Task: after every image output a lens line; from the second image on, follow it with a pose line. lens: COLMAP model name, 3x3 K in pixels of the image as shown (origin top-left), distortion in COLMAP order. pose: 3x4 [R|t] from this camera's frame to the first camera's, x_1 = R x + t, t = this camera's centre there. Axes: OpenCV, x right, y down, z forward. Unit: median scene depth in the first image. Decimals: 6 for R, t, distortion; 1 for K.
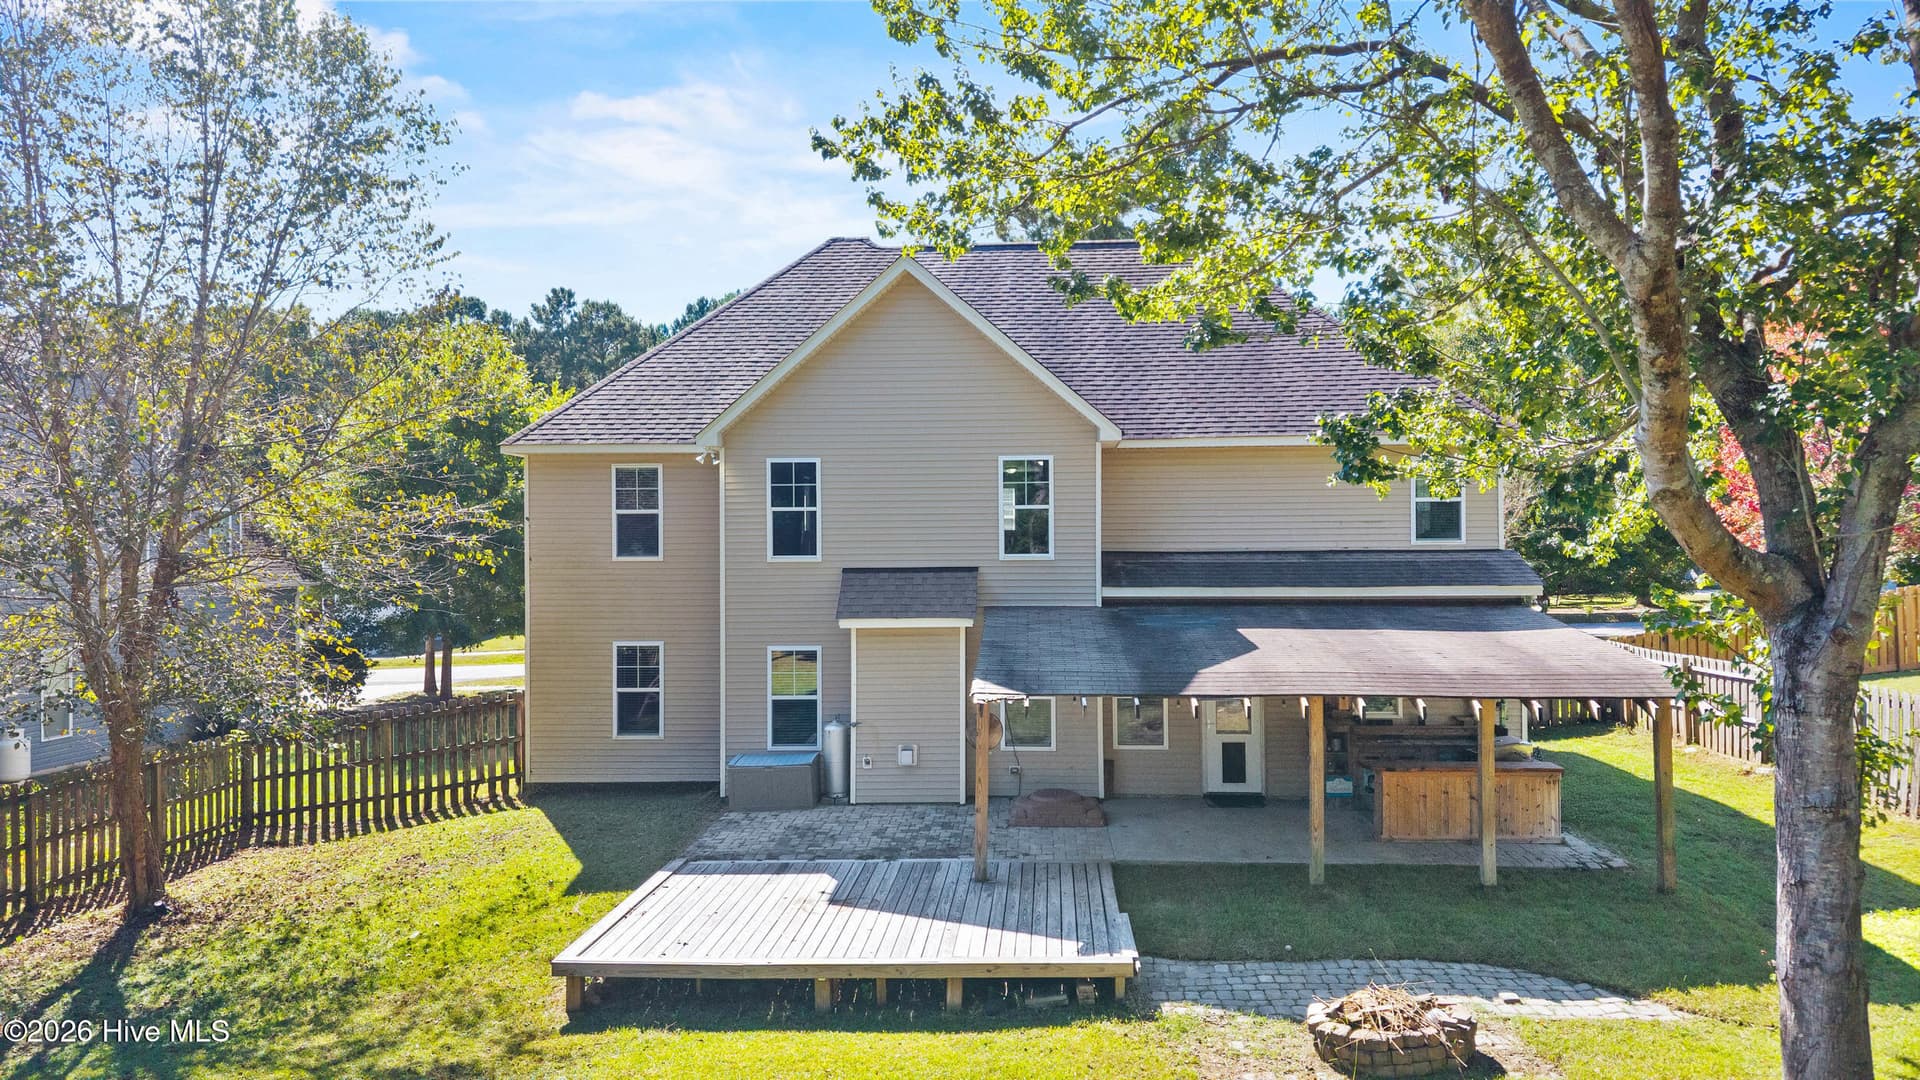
lens RADIAL K [[1287.4, 0, 950.5], [0, 1287.4, 551.8], [0, 0, 1]] dist [0.026365, -0.024110]
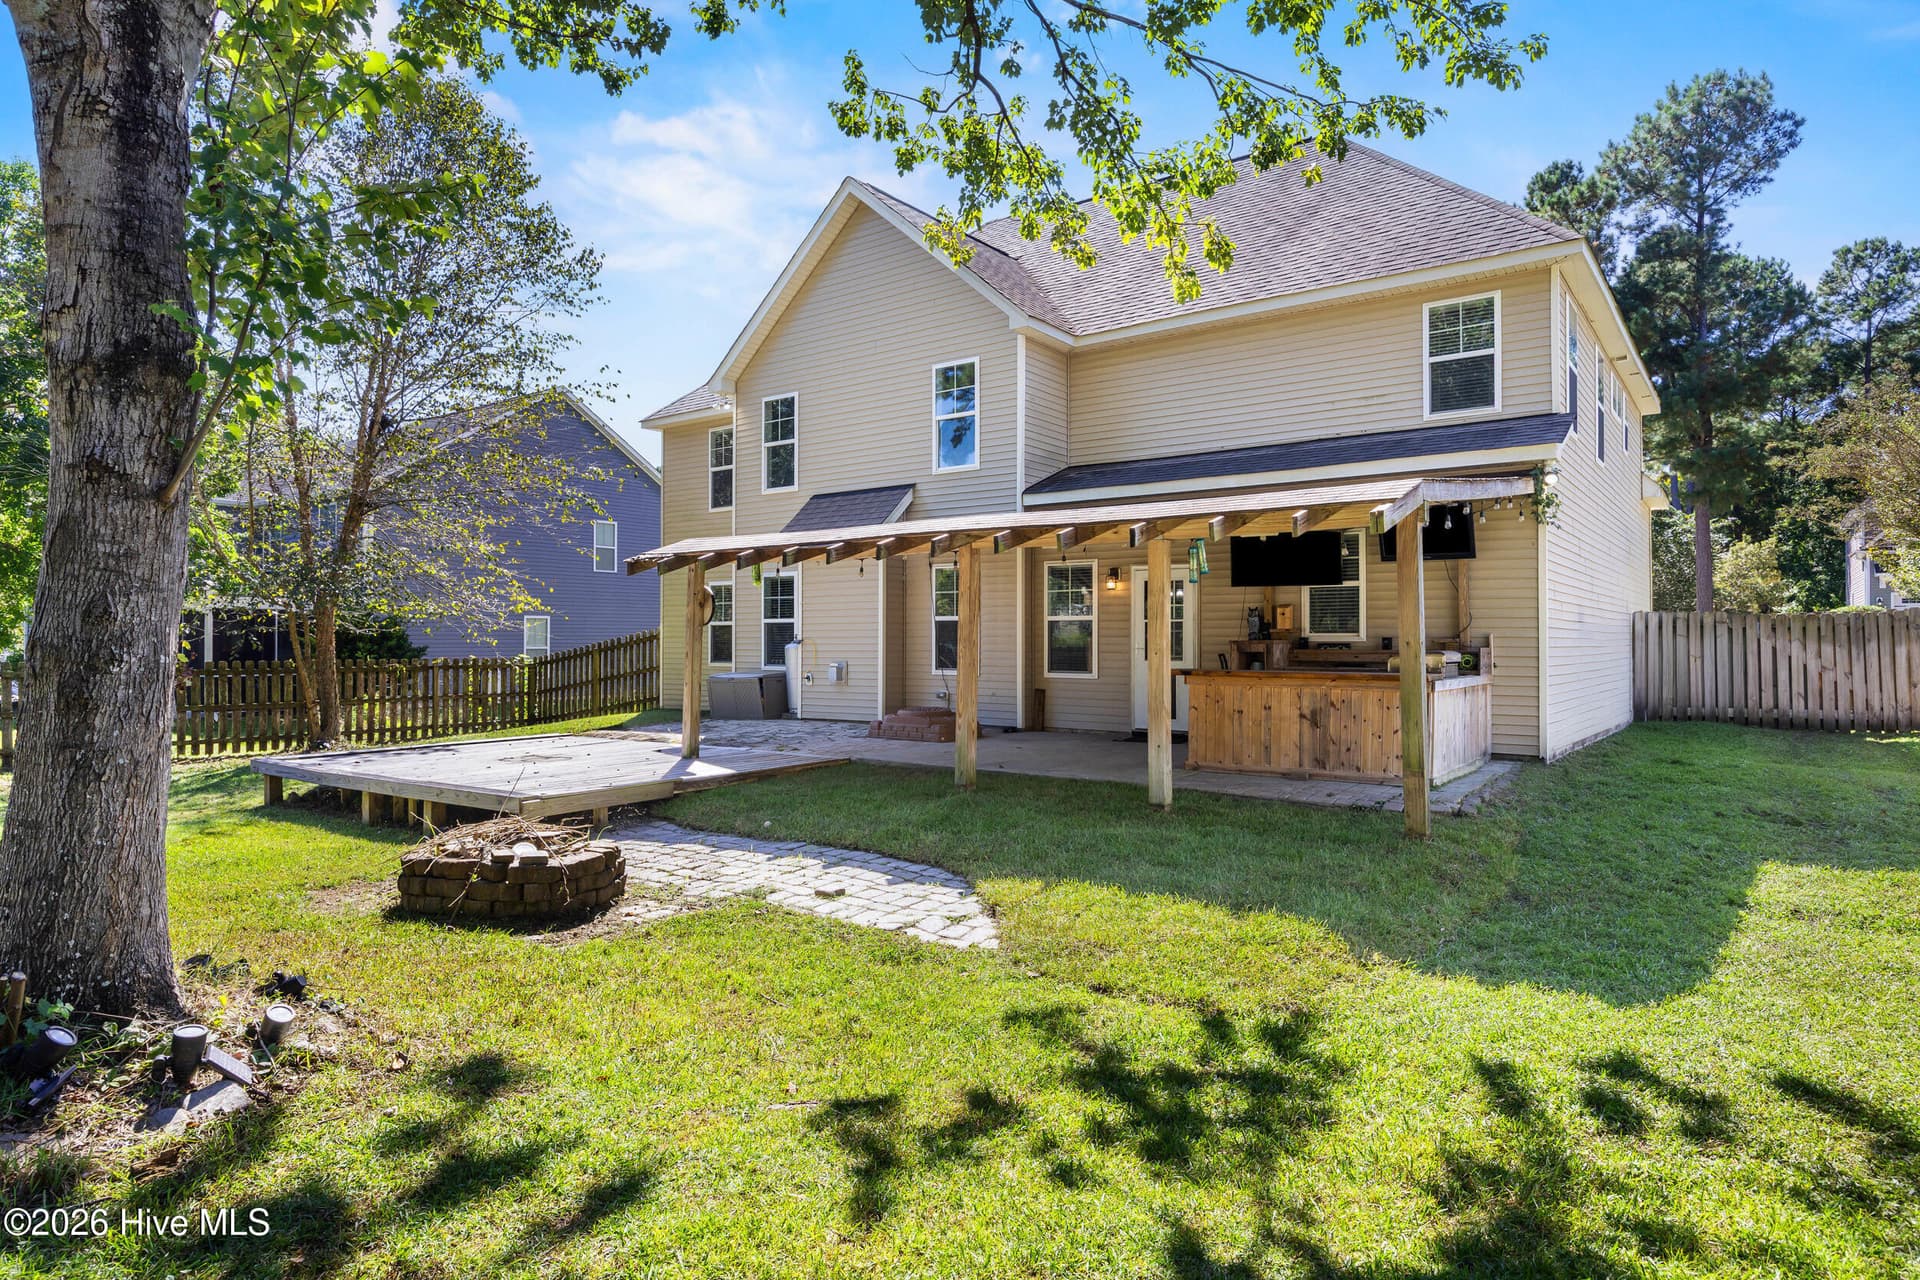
lens RADIAL K [[1078.0, 0, 947.1], [0, 1078.0, 629.5], [0, 0, 1]] dist [-0.005240, 0.002137]
pose [[0.832783, 0.001948, -0.553596, 0.590749], [-0.007382, 0.999944, -0.007587, 0.153723], [0.553550, 0.010405, 0.832751, 0.407025]]
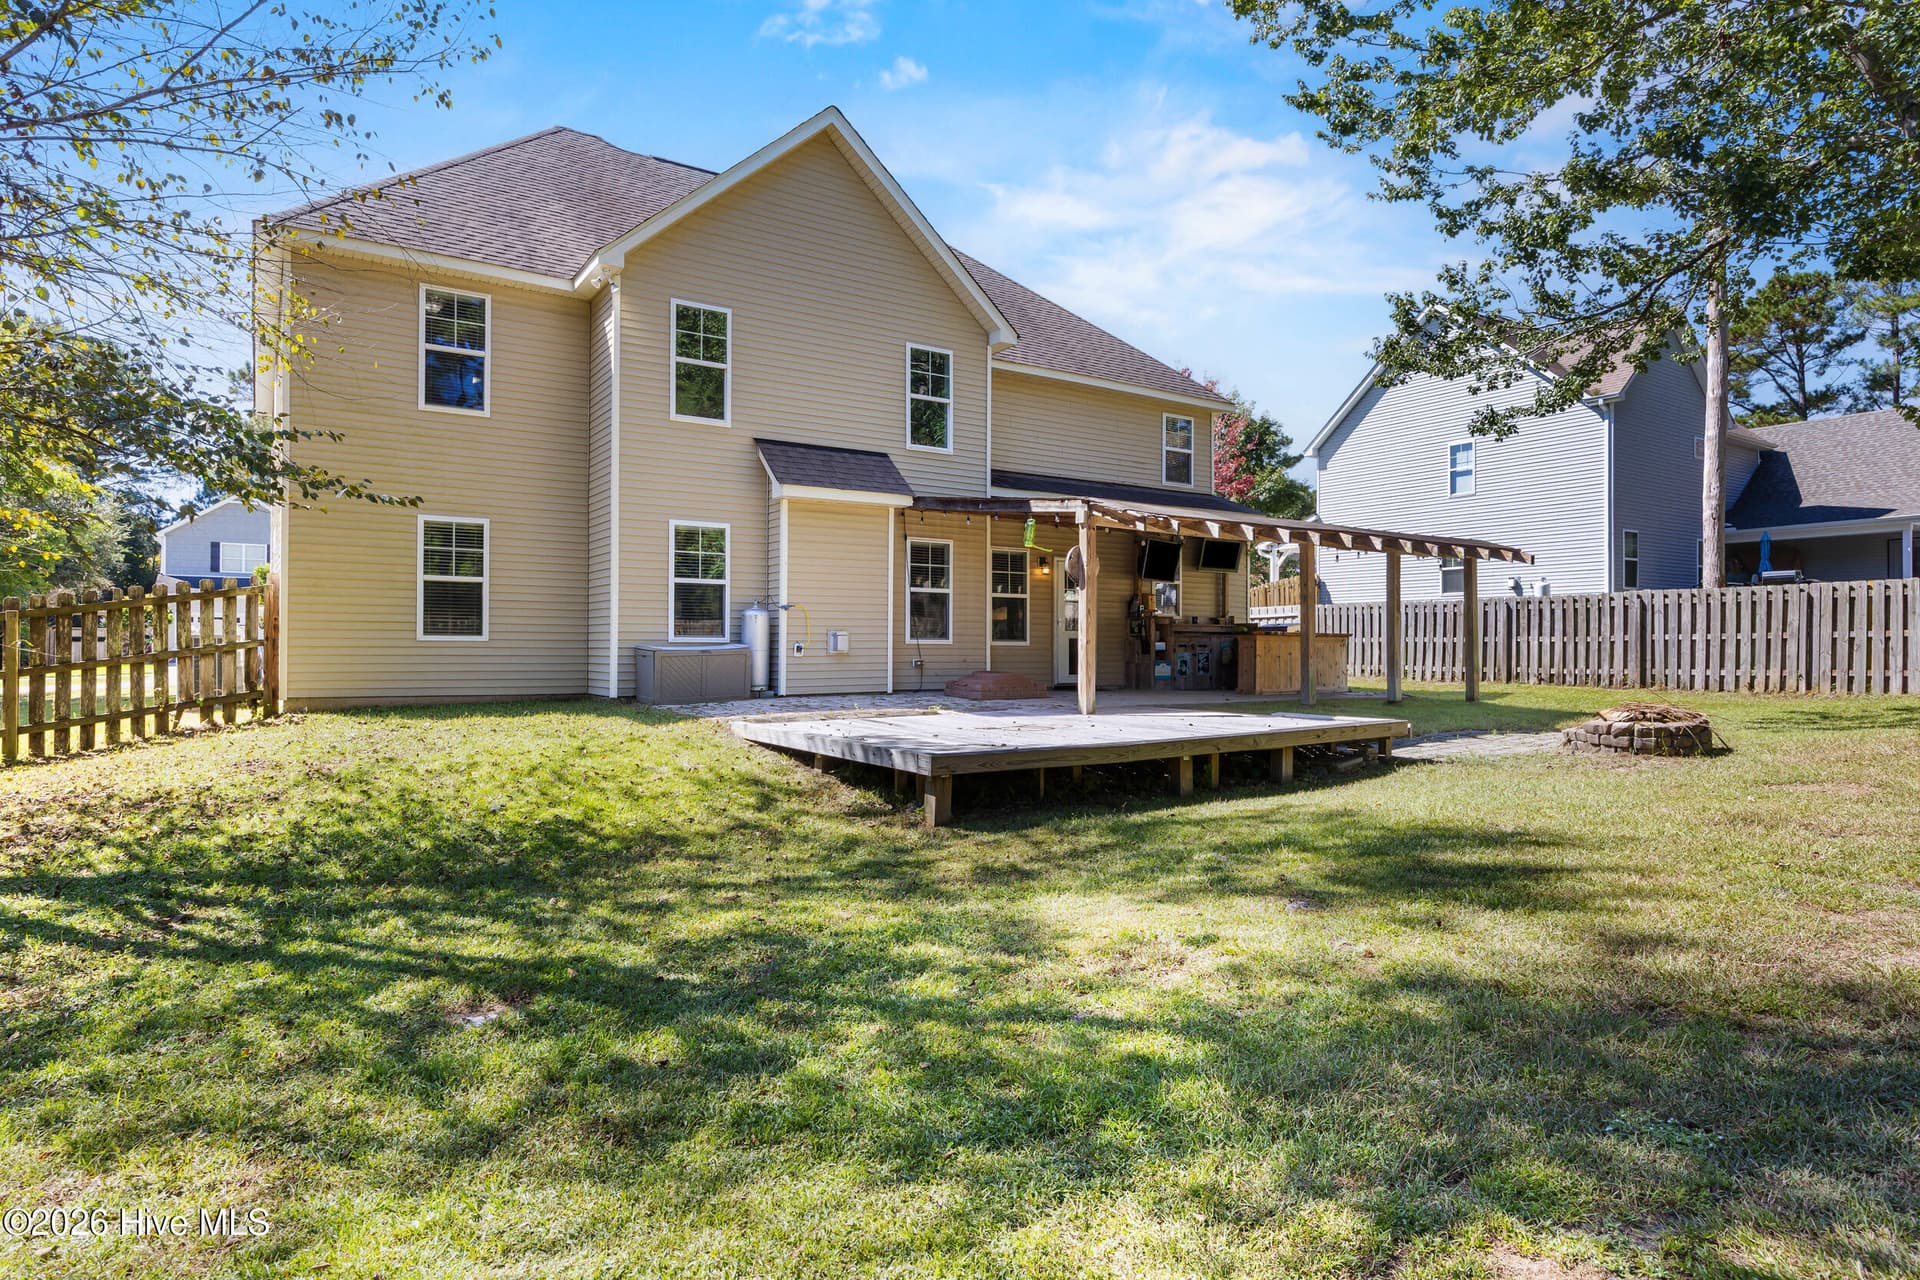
lens RADIAL K [[1078.0, 0, 958.7], [0, 1078.0, 653.0], [0, 0, 1]] dist [-0.005240, 0.002137]
pose [[0.795842, 0.007825, 0.605453, -0.510879], [-0.005814, 0.999969, -0.005282, 0.199613], [-0.605476, 0.000683, 0.795863, 0.386327]]
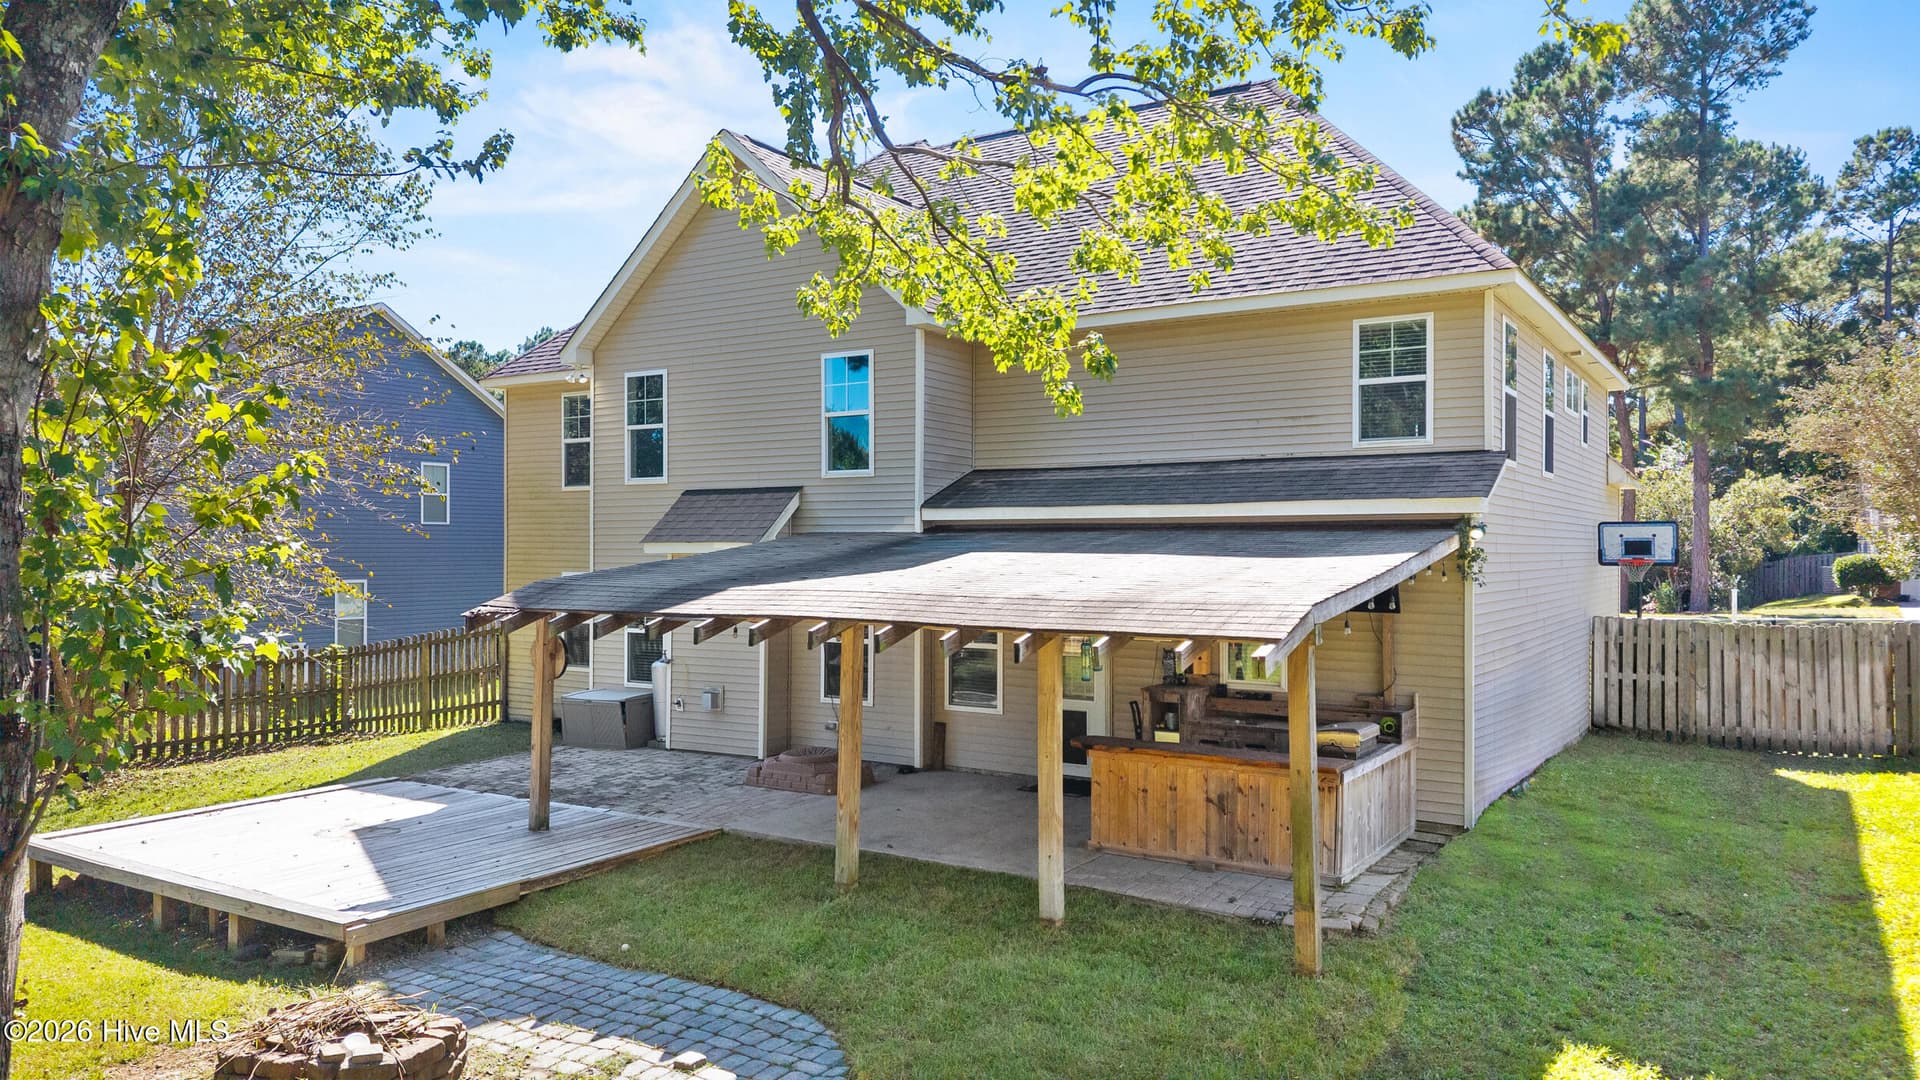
lens RADIAL K [[1287.4, 0, 951.8], [0, 1287.4, 552.0], [0, 0, 1]] dist [0.026365, -0.024110]
pose [[0.871556, 0.009007, -0.490213, 0.635913], [-0.008488, 0.999959, 0.003282, 0.062786], [0.490223, 0.001300, 0.871596, 0.365092]]
